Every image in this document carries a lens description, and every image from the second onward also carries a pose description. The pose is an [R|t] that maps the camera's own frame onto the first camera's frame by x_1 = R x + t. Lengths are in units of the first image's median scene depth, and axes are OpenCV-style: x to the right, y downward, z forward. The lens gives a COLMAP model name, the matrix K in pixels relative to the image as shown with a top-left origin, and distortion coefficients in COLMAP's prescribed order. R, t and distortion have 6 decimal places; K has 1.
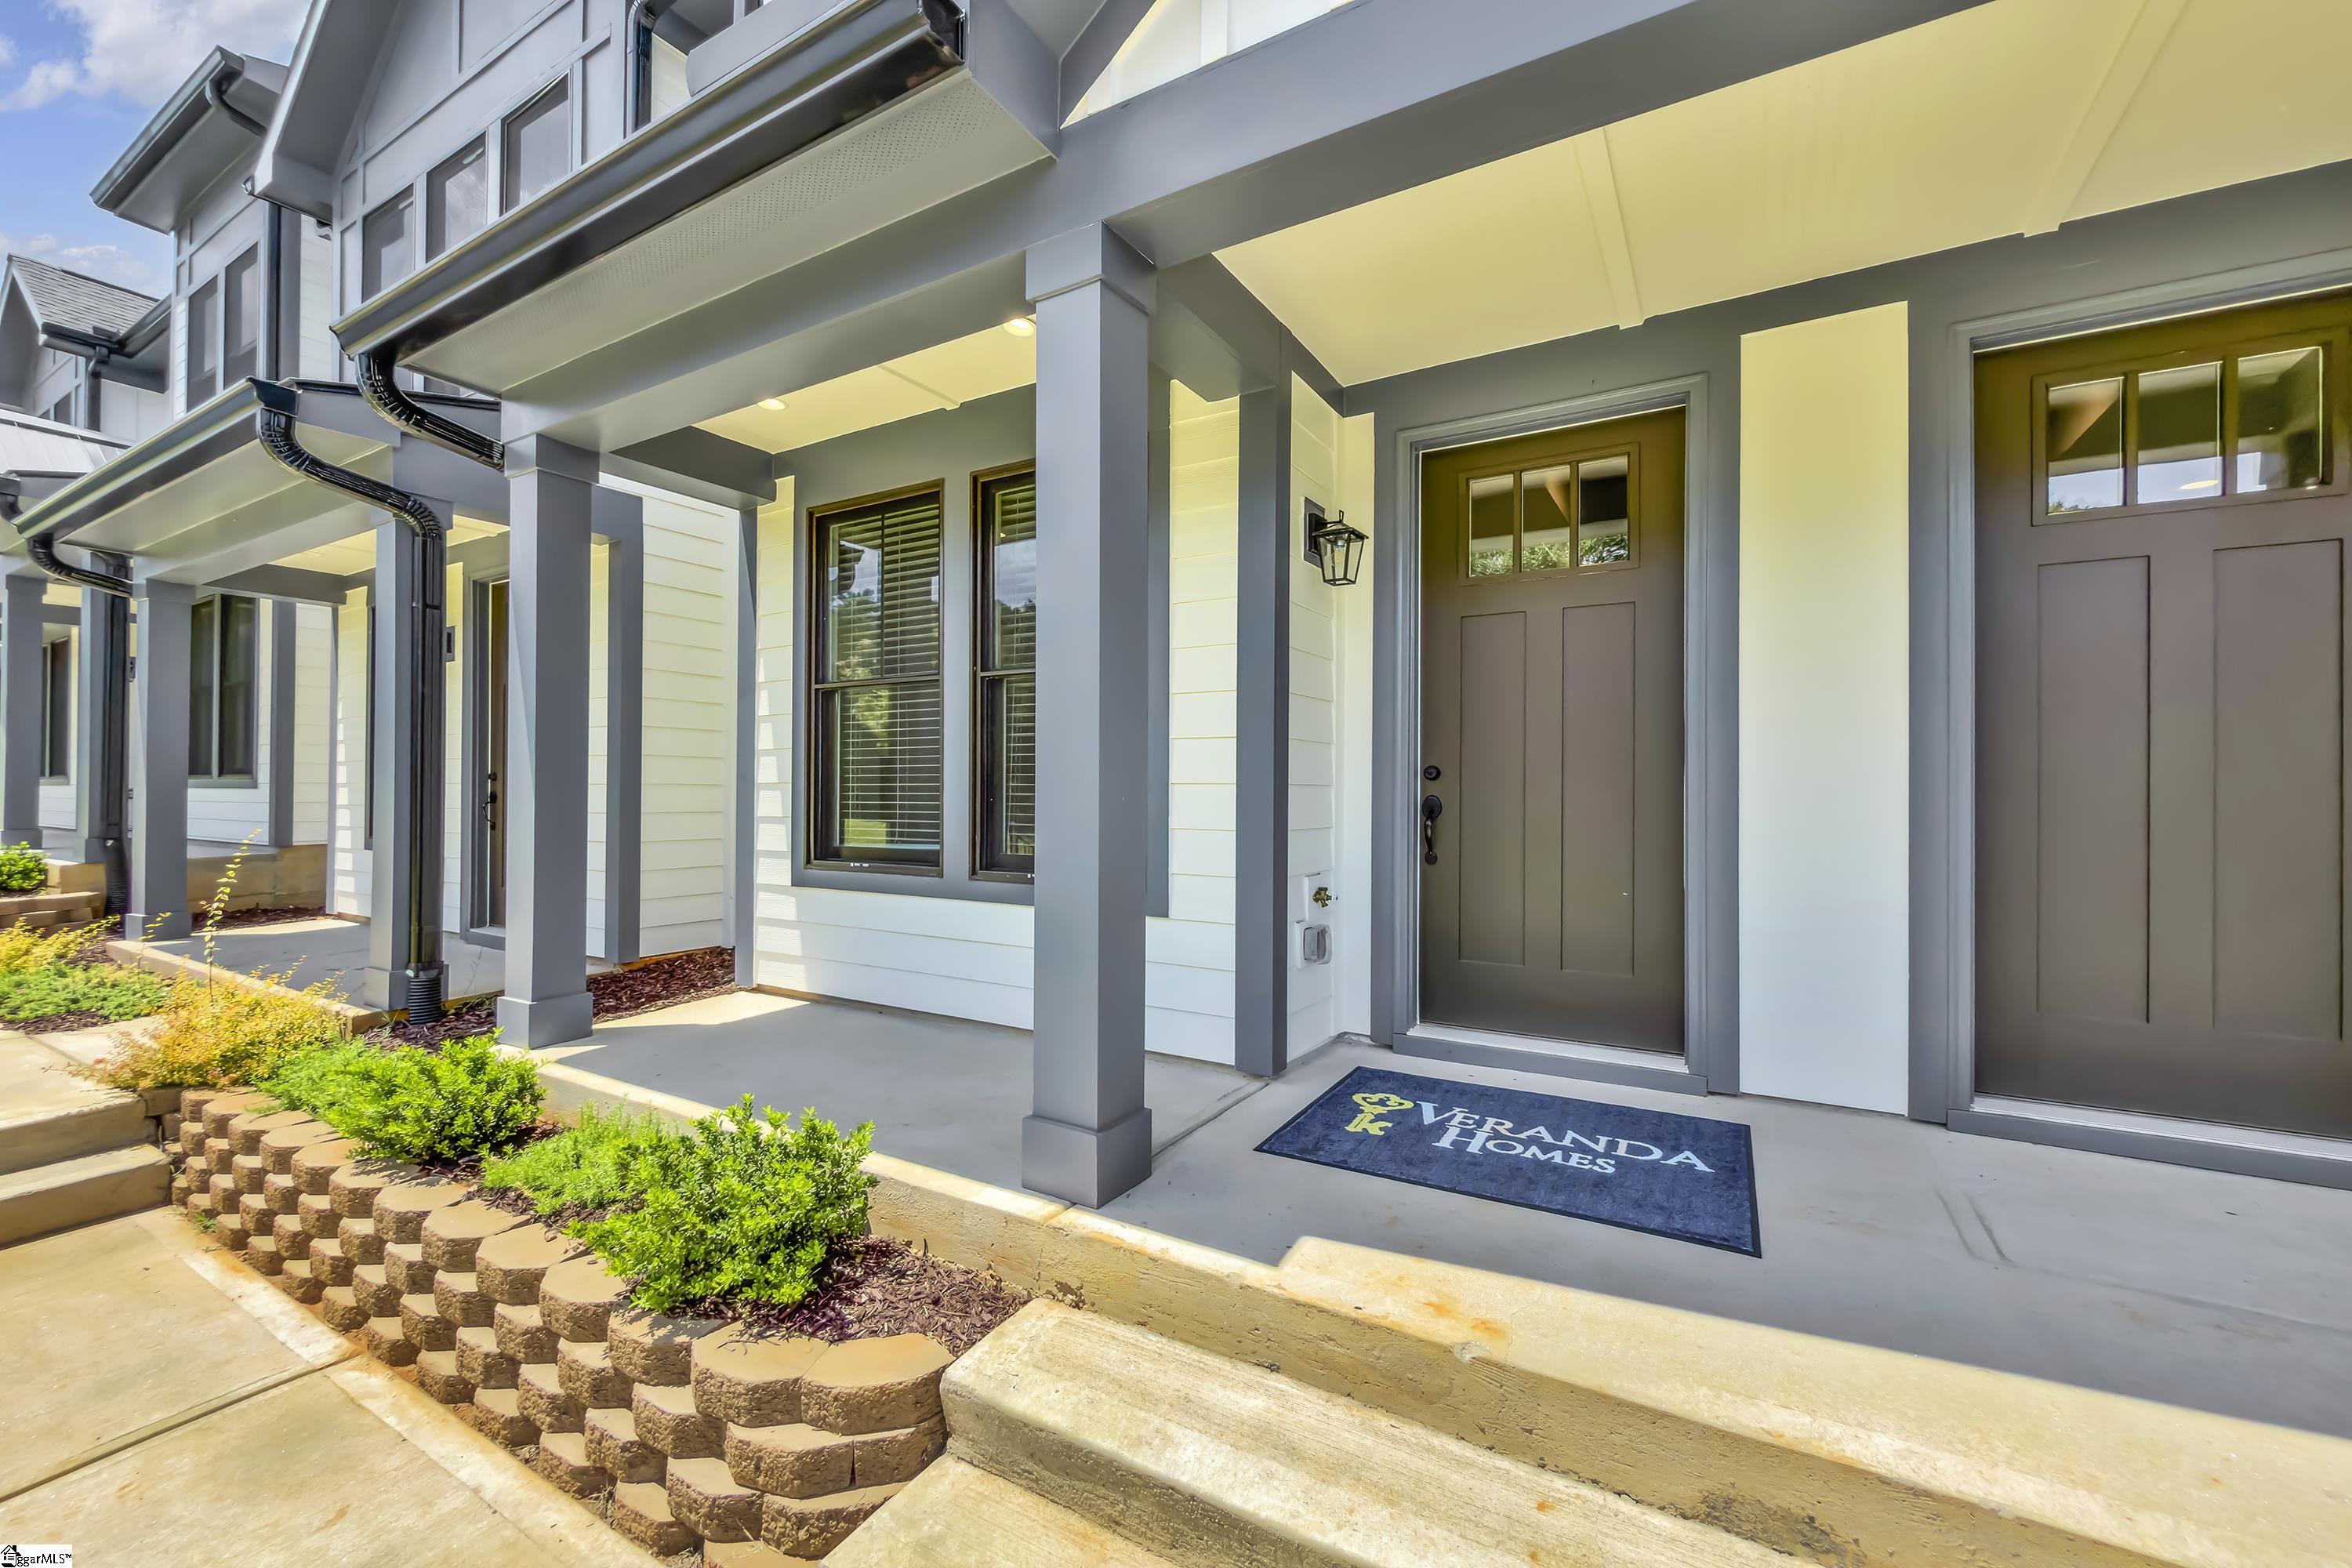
lens RADIAL K [[942.3, 0, 1176.0], [0, 942.3, 784.0], [0, 0, 1]] dist [0.000675, -0.000141]
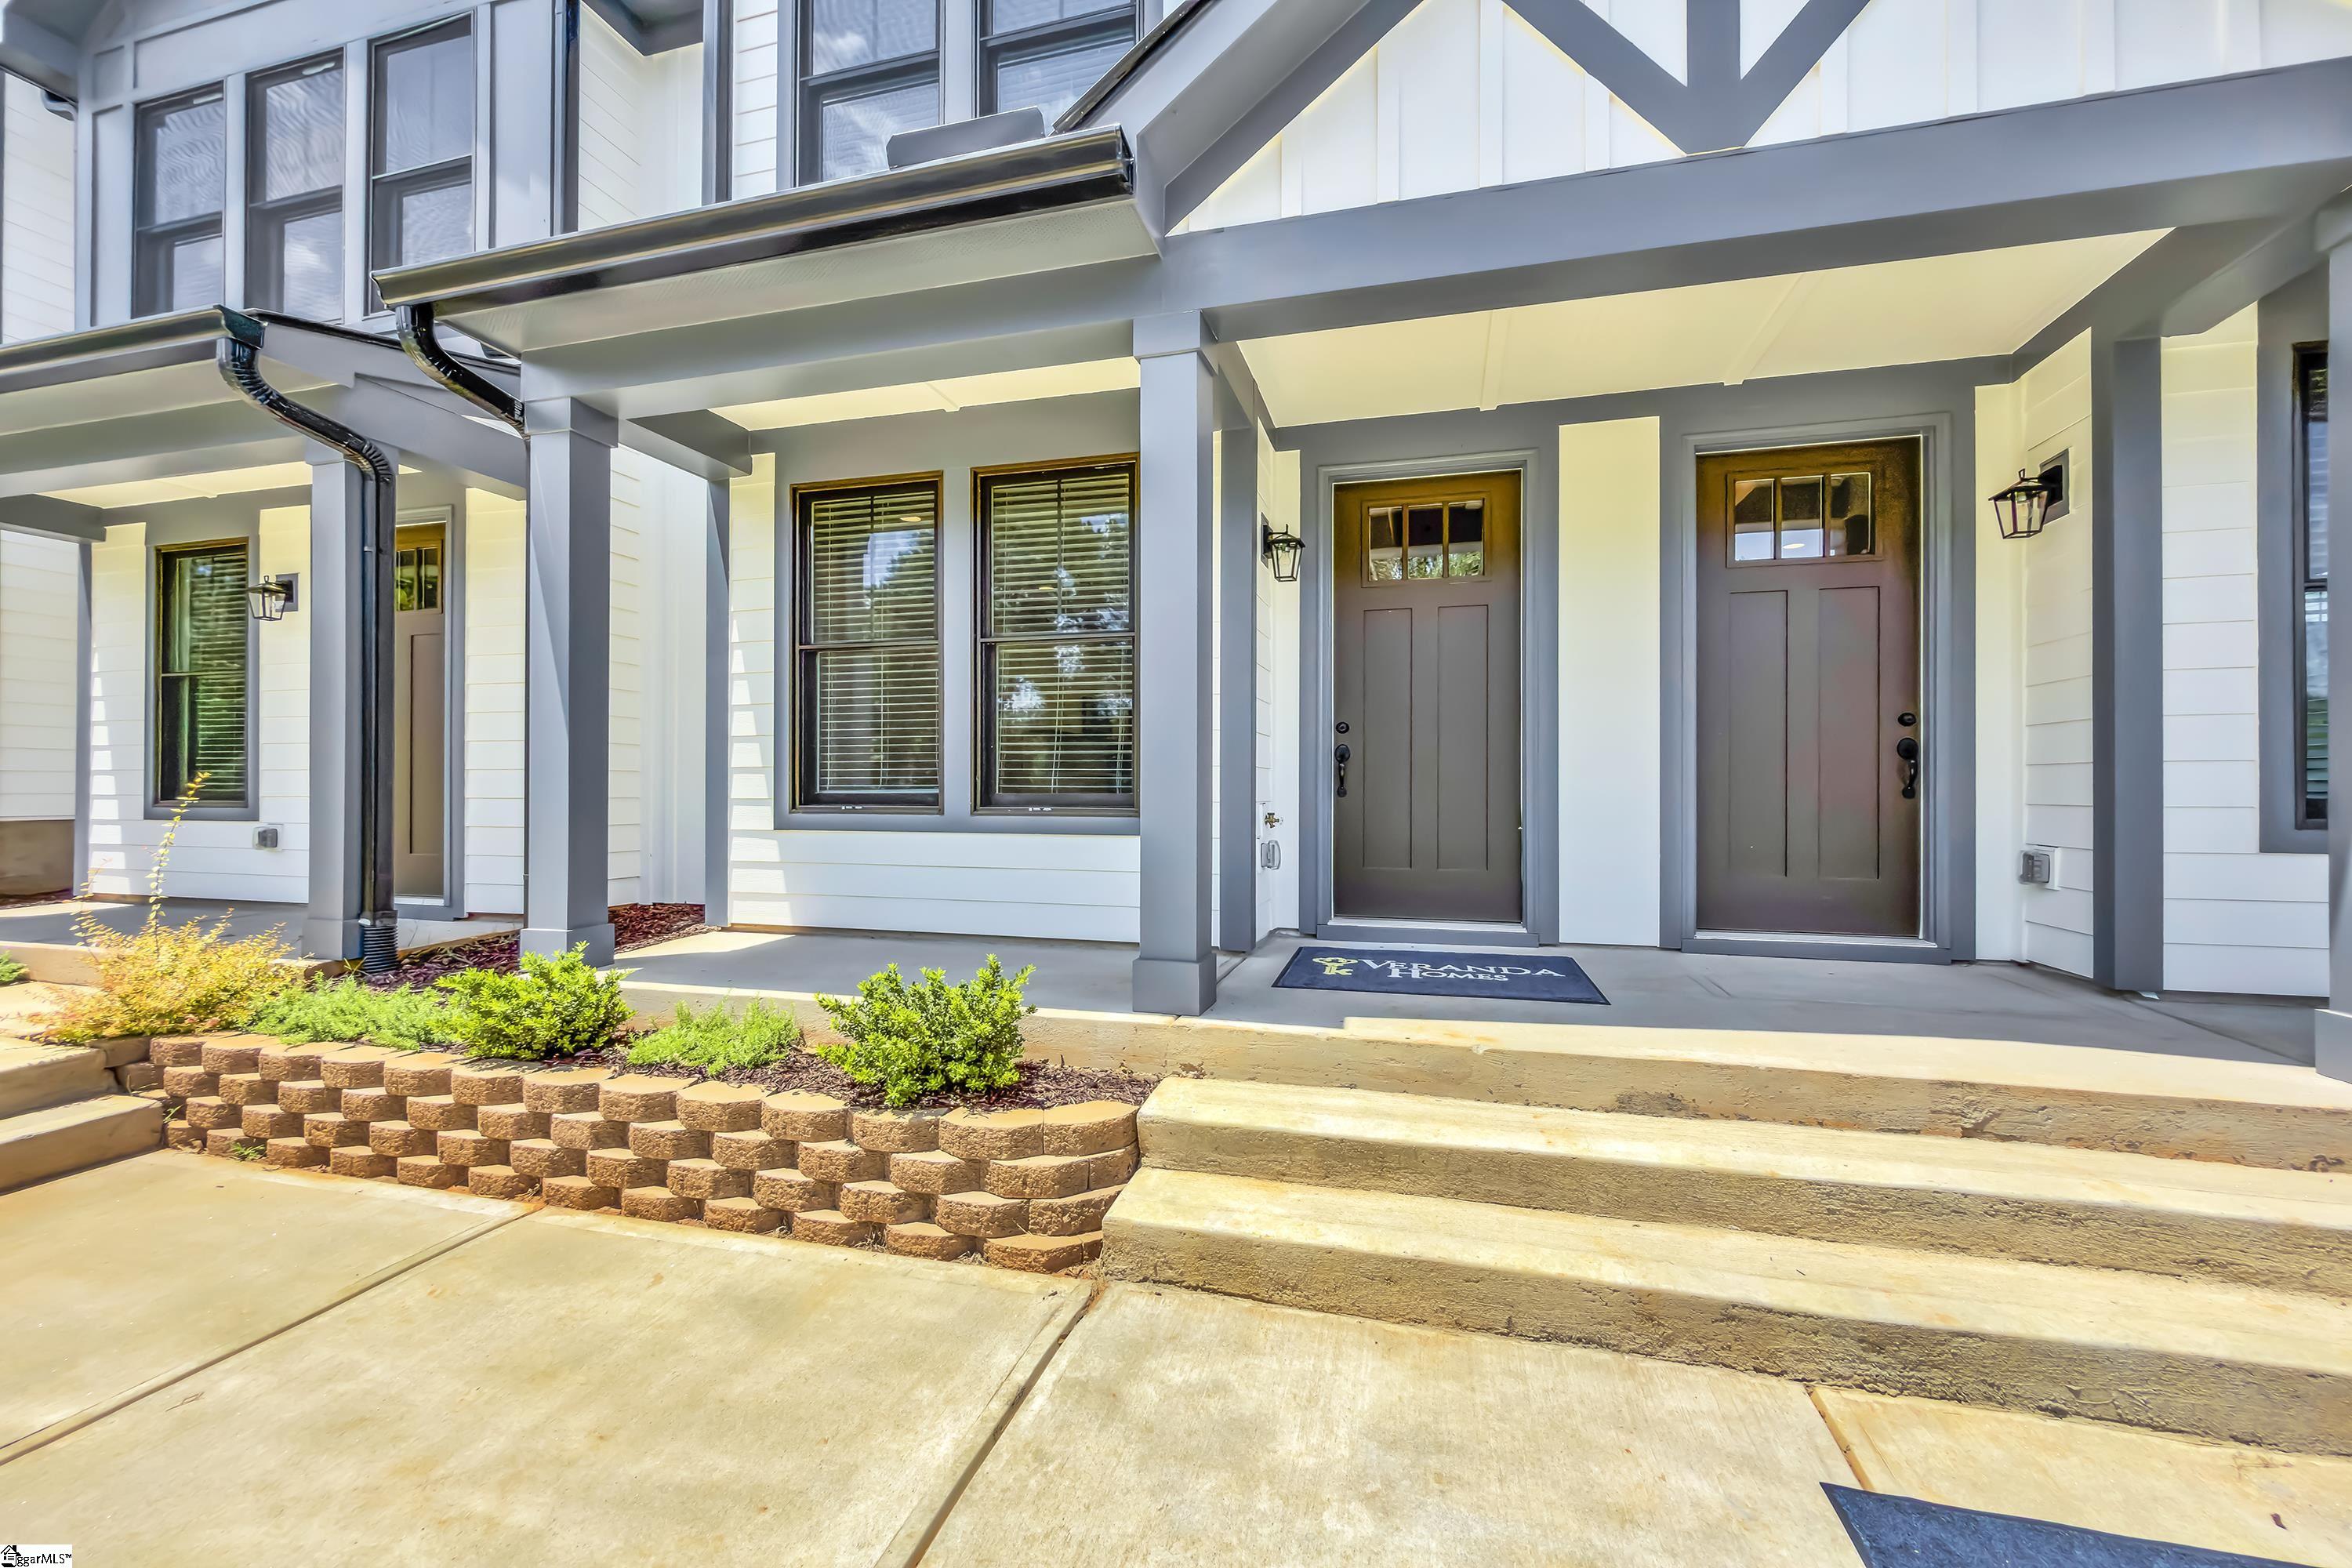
lens RADIAL K [[942.3, 0, 1176.0], [0, 942.3, 784.0], [0, 0, 1]] dist [0.000675, -0.000141]
pose [[0.964234, -0.001259, 0.265049, -0.329864], [0.000376, 0.999994, 0.003383, 0.068315], [-0.265052, -0.003163, 0.964229, -0.230592]]
